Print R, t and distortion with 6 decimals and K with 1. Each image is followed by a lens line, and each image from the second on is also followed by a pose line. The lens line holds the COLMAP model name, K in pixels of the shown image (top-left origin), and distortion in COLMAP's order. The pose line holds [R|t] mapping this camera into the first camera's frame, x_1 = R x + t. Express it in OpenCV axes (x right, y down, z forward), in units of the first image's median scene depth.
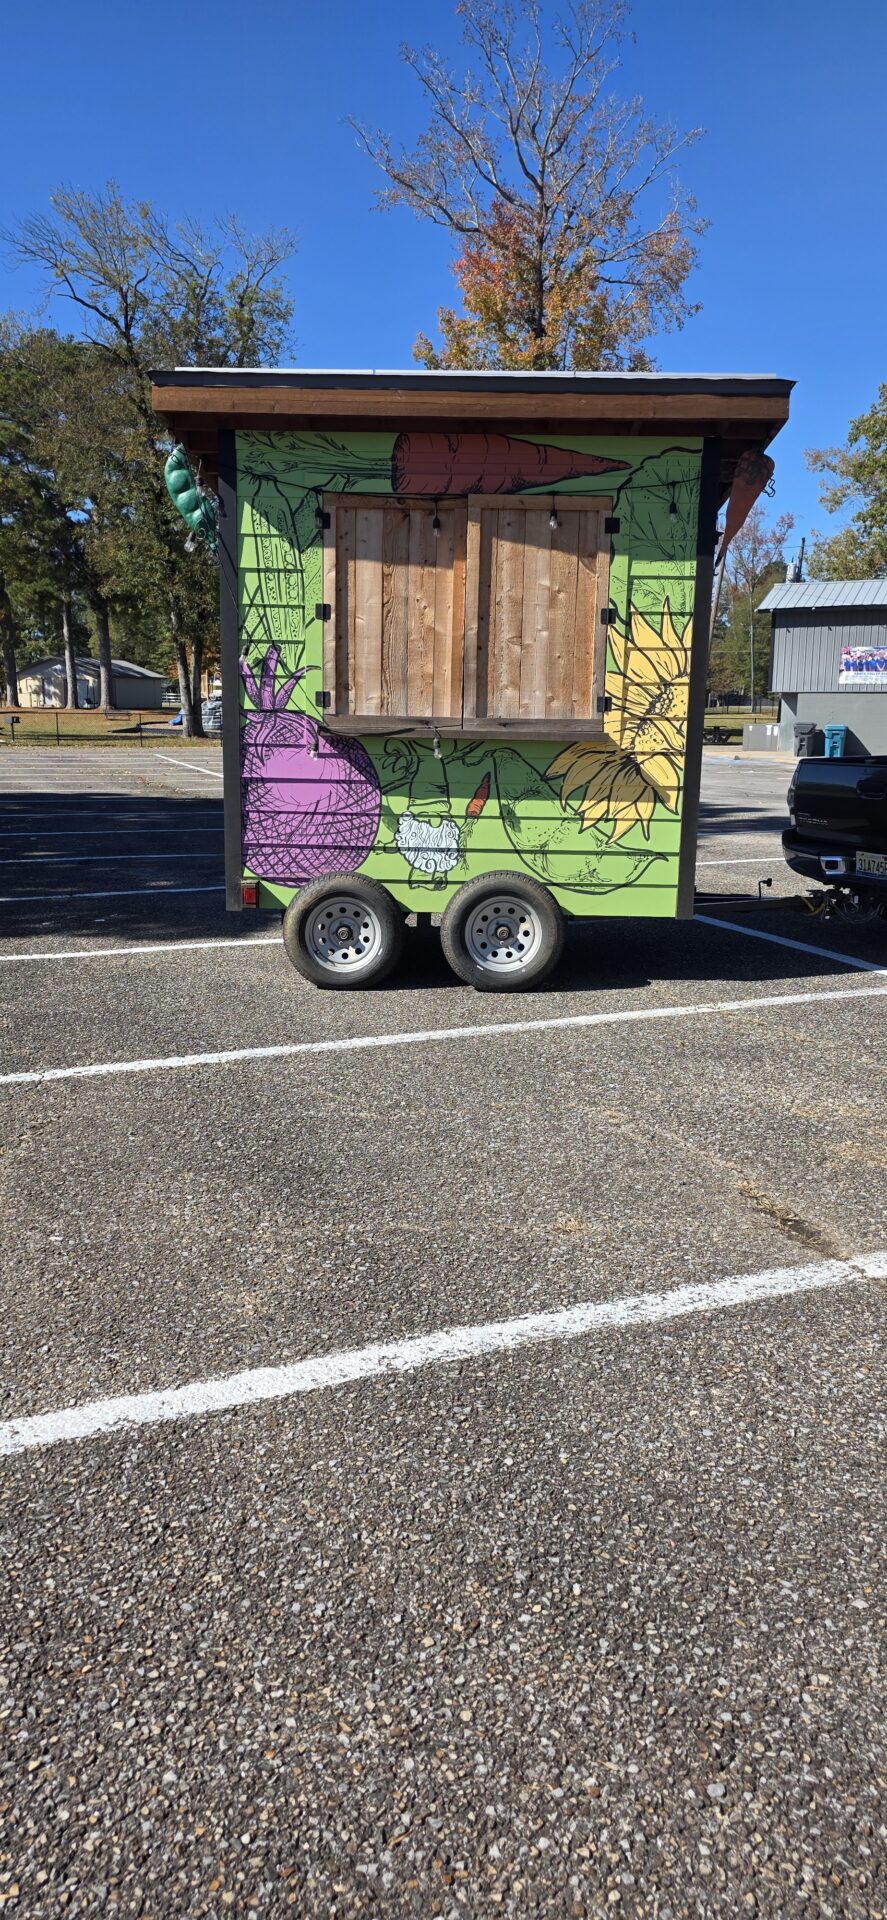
lens RADIAL K [[1330.8, 0, 470.4], [0, 1330.8, 982.4], [0, 0, 1]] dist [0.051240, -0.051202]
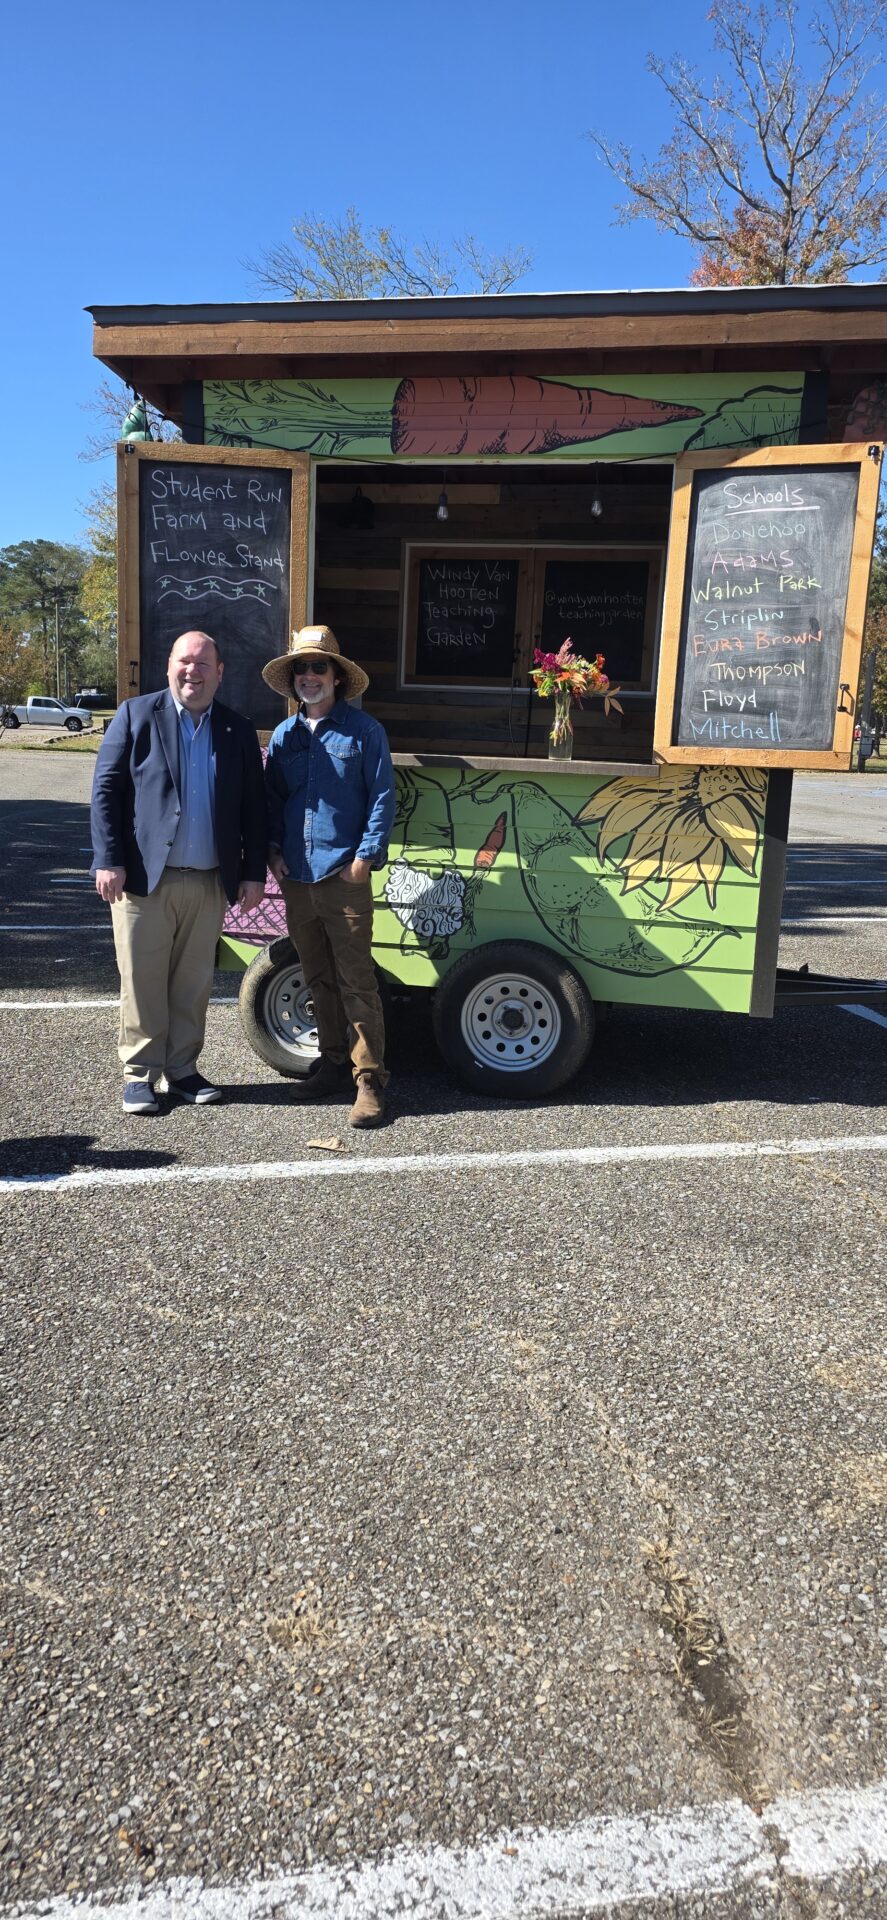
lens RADIAL K [[1330.8, 0, 438.4], [0, 1330.8, 949.4], [0, 0, 1]] dist [0.051240, -0.051202]
pose [[0.980307, 0.053139, -0.190196, 0.126678], [-0.060122, 0.997706, -0.031129, -0.052192], [0.188106, 0.041951, 0.981252, 0.238934]]
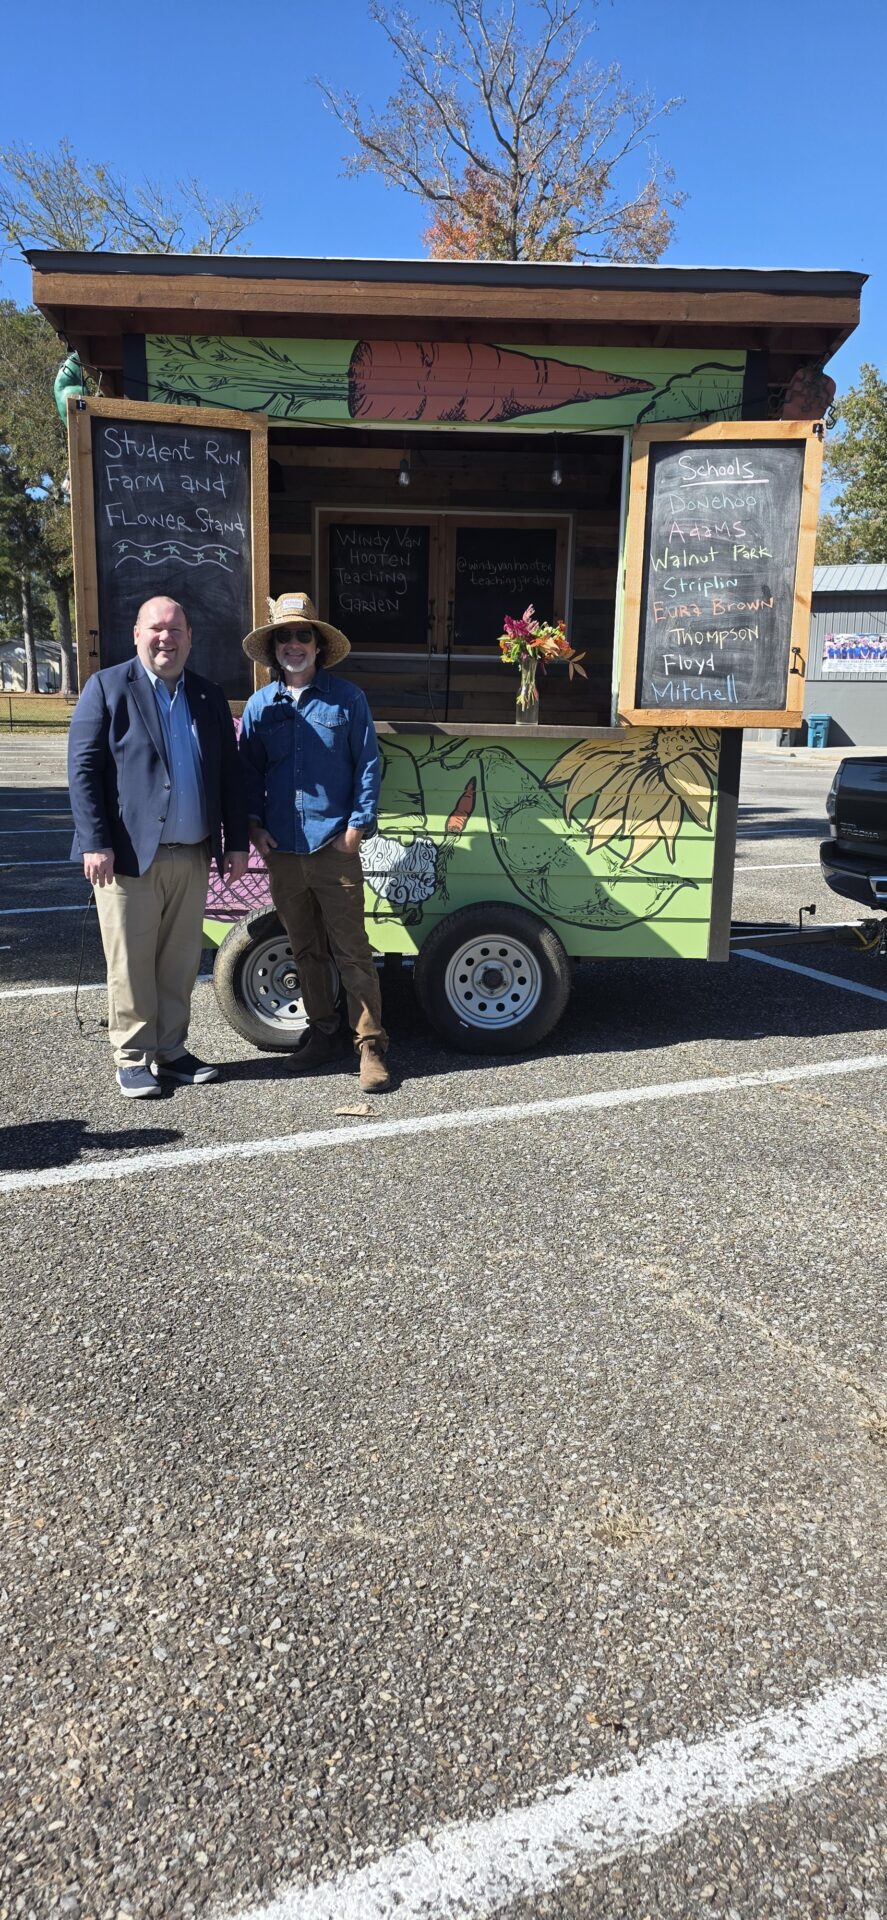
lens RADIAL K [[1330.8, 0, 482.0], [0, 1330.8, 979.4], [0, 0, 1]] dist [0.051240, -0.051202]
pose [[0.999575, -0.002089, 0.029065, -0.004729], [0.001867, 0.999969, 0.007656, -0.043968], [-0.029080, -0.007598, 0.999548, 0.208101]]
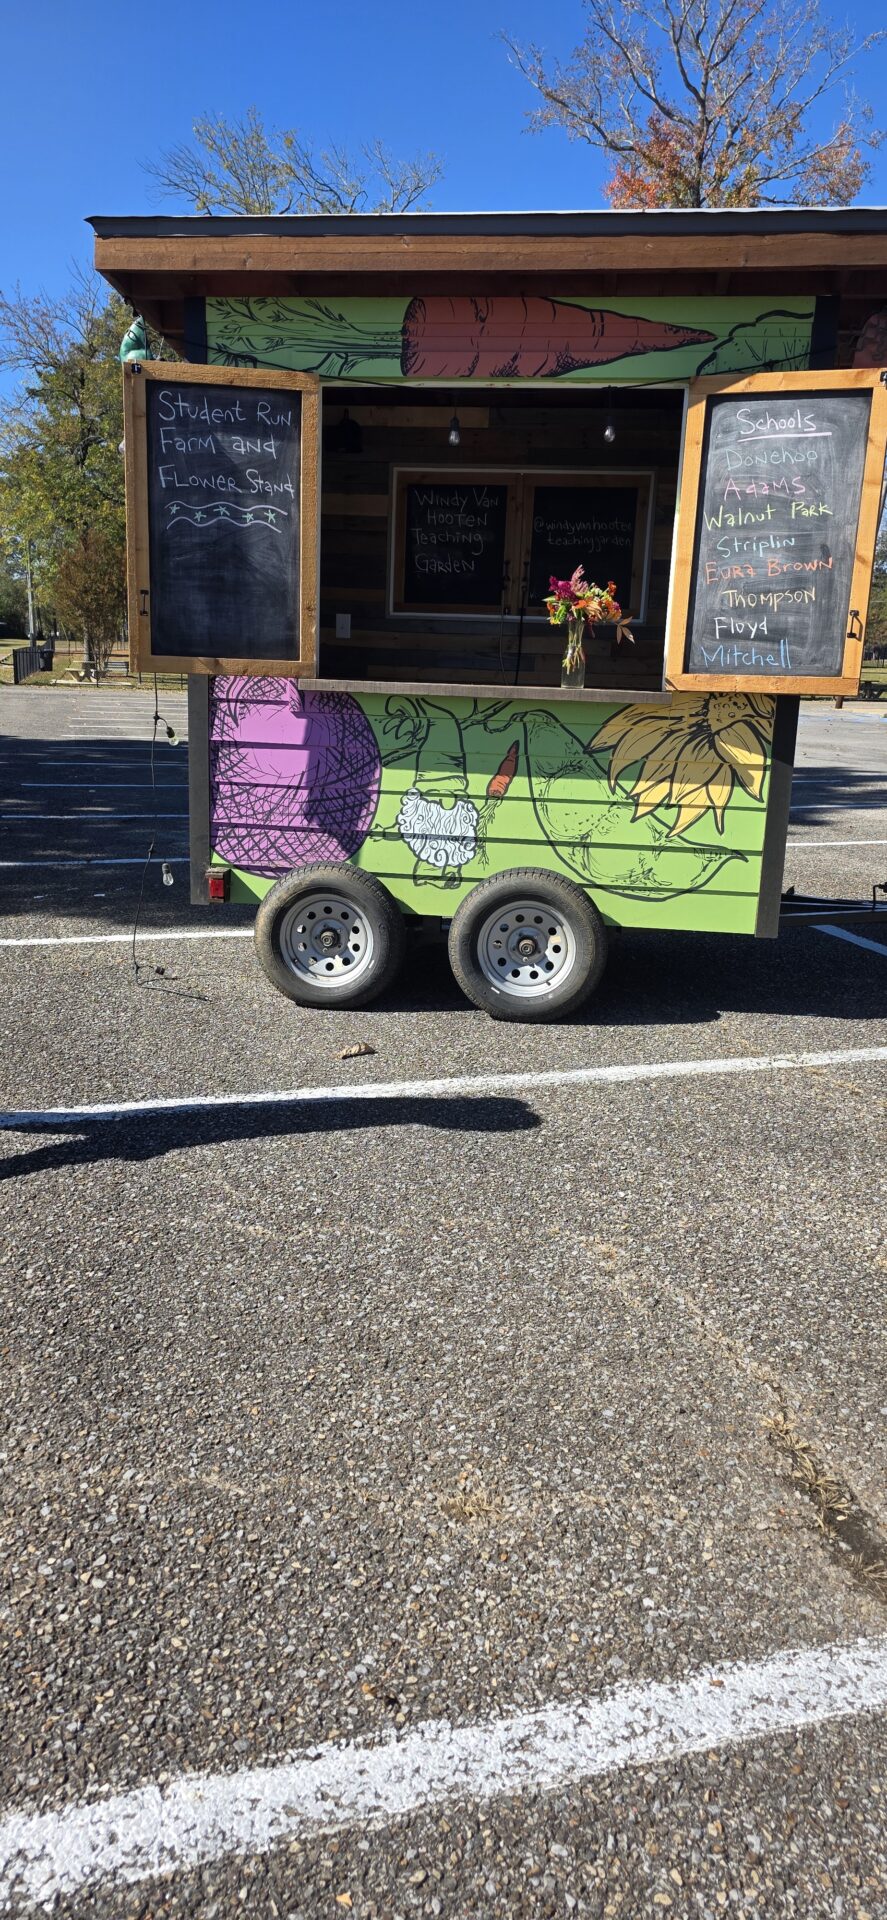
lens RADIAL K [[1330.8, 0, 441.8], [0, 1330.8, 966.1], [0, 0, 1]] dist [0.051240, -0.051202]
pose [[0.991879, 0.043870, -0.119377, 0.069023], [-0.040816, 0.998777, 0.027910, -0.045784], [0.120455, -0.022811, 0.992457, 0.215402]]
